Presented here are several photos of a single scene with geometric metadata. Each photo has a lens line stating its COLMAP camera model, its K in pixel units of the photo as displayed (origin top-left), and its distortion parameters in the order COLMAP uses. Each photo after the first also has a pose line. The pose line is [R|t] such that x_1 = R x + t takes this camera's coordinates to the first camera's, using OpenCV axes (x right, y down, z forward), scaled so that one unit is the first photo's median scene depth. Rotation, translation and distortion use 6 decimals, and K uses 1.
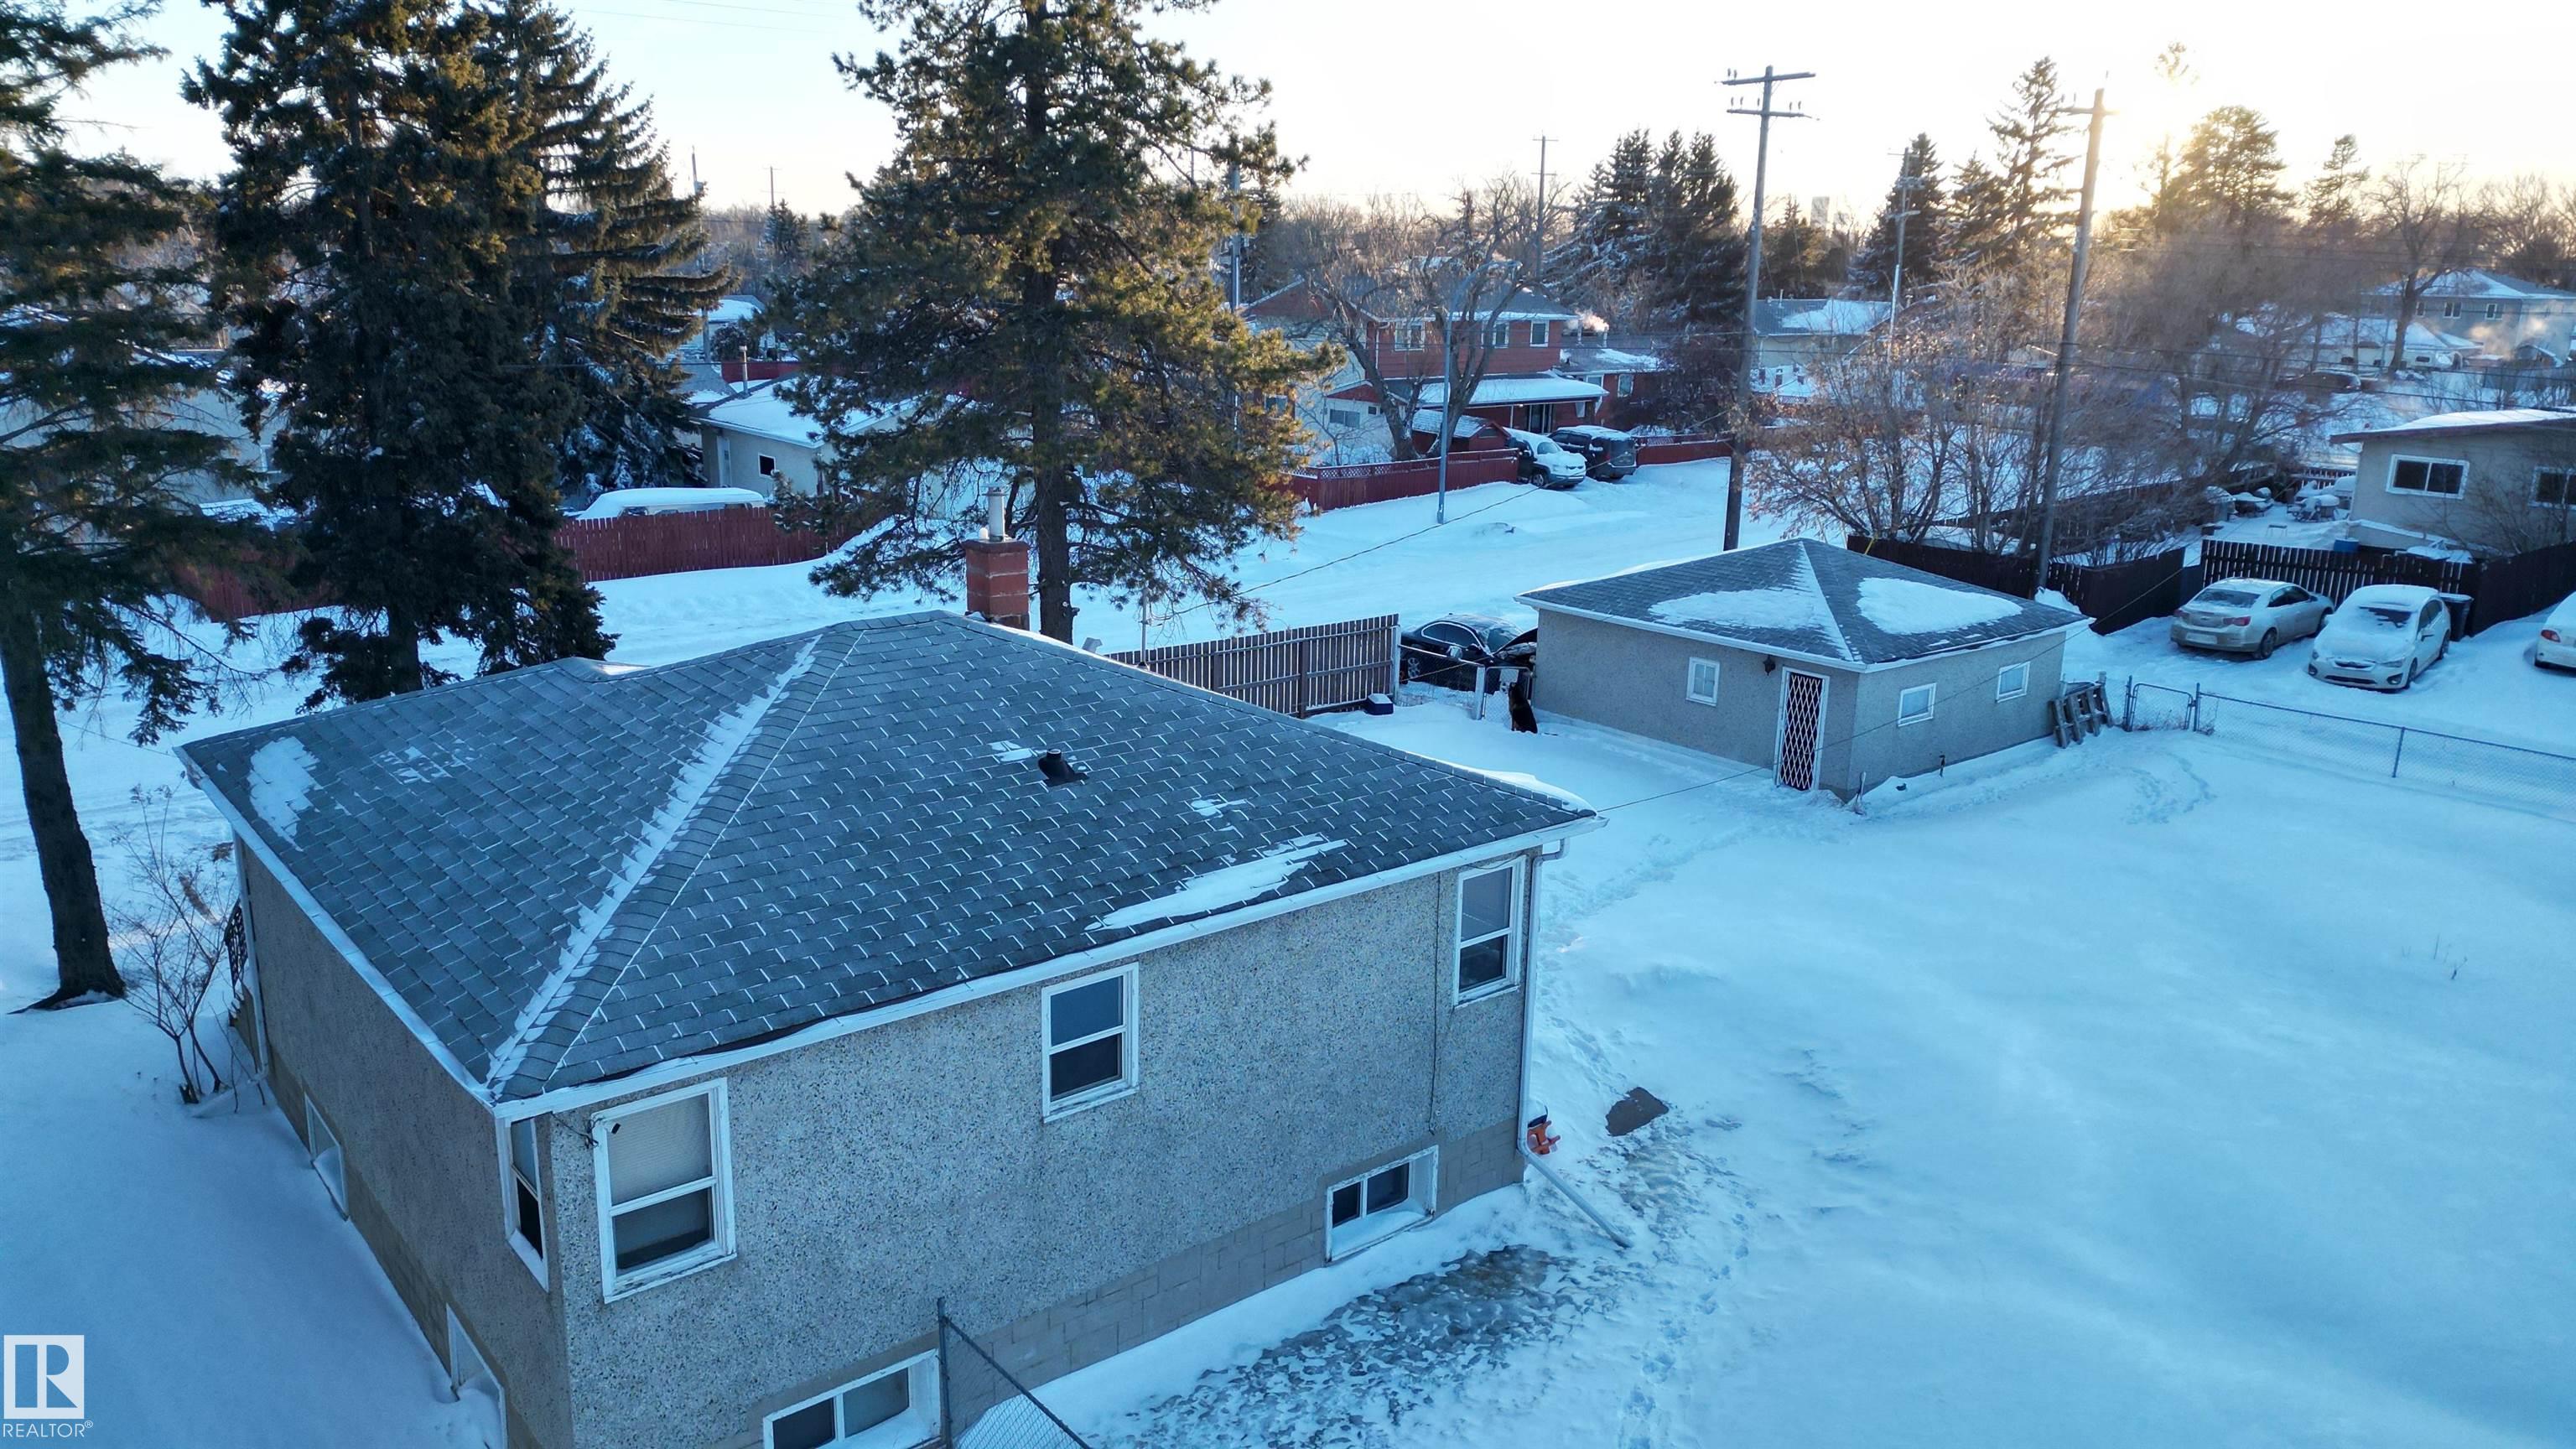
lens RADIAL K [[1773.6, 0, 1292.8], [0, 1773.6, 736.8], [0, 0, 1]] dist [0.075679, -0.079917]
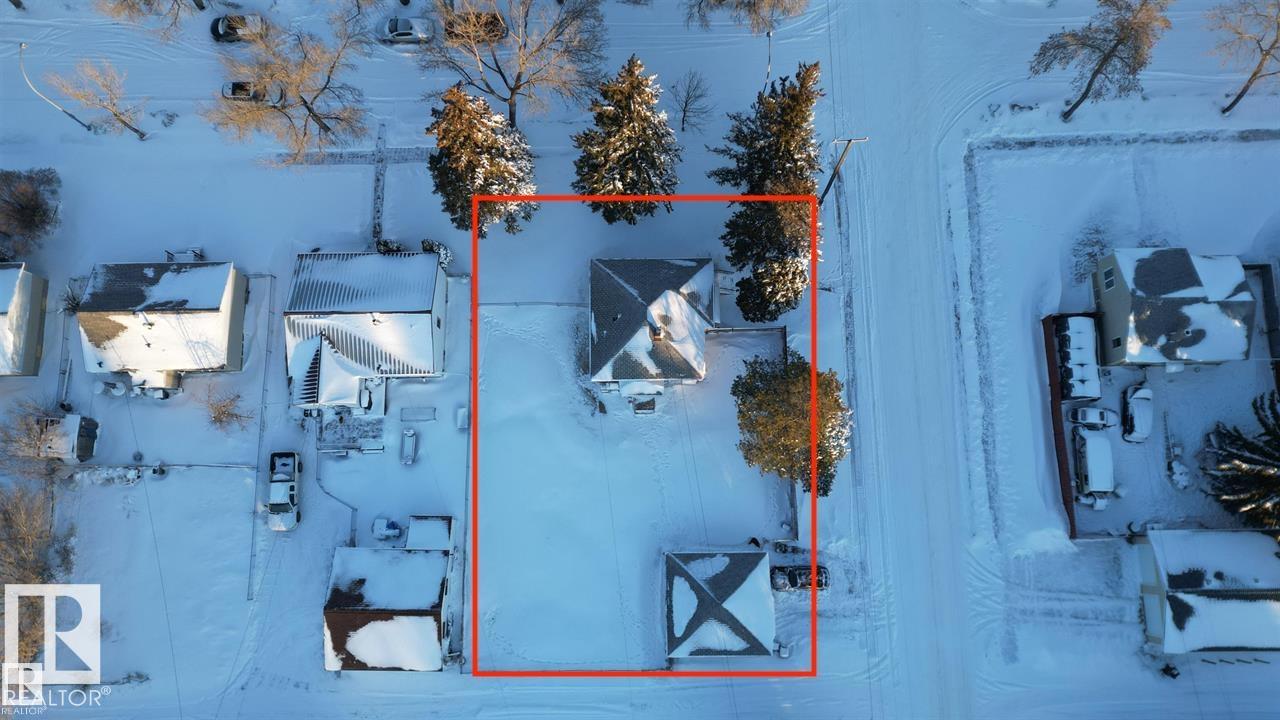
lens RADIAL K [[885.0, 0, 646.7], [0, 885.0, 359.9], [0, 0, 1]] dist [0.074901, -0.068163]
pose [[-0.630769, 0.758910, -0.161823, 0.635313], [-0.203963, 0.039058, 0.978199, -4.273286], [0.748685, 0.650024, 0.130153, 0.612651]]
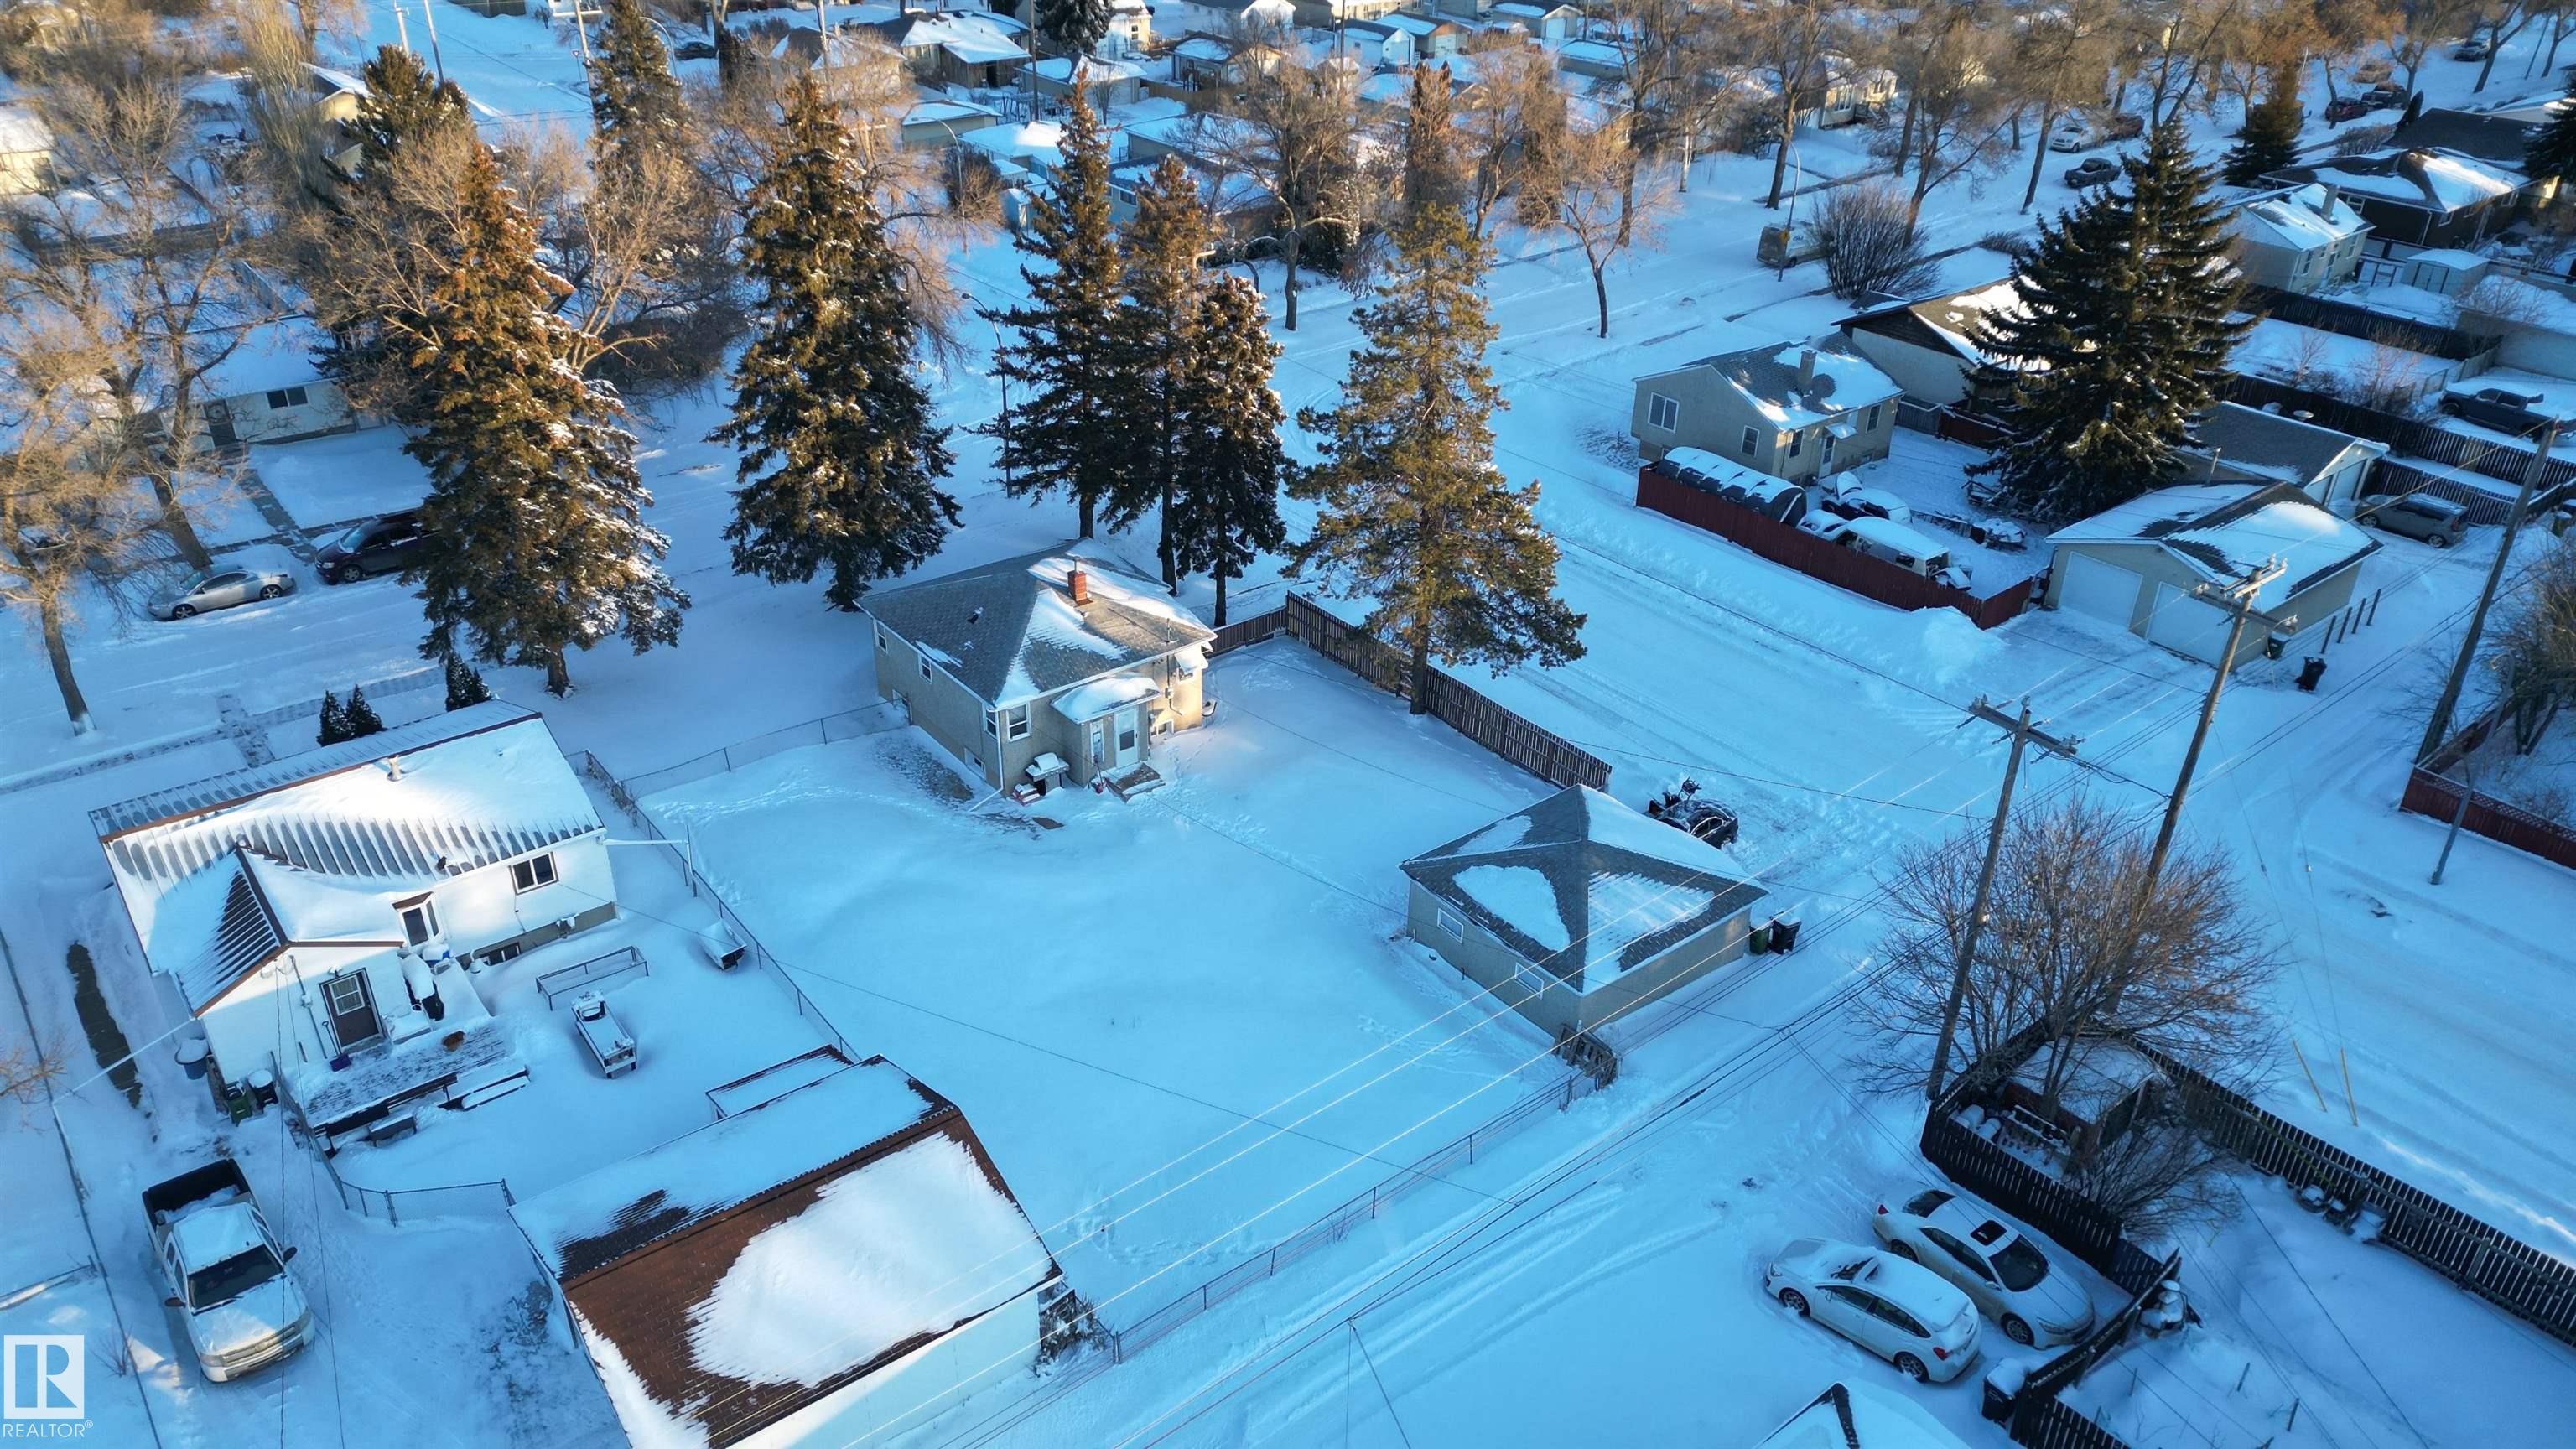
lens RADIAL K [[1781.1, 0, 1301.6], [0, 1781.1, 724.4], [0, 0, 1]] dist [0.074901, -0.068163]
pose [[-0.020070, 0.475536, -0.879467, 3.376428], [-0.273739, 0.843418, 0.462291, -1.774286], [0.961594, 0.250023, 0.113245, 1.233671]]
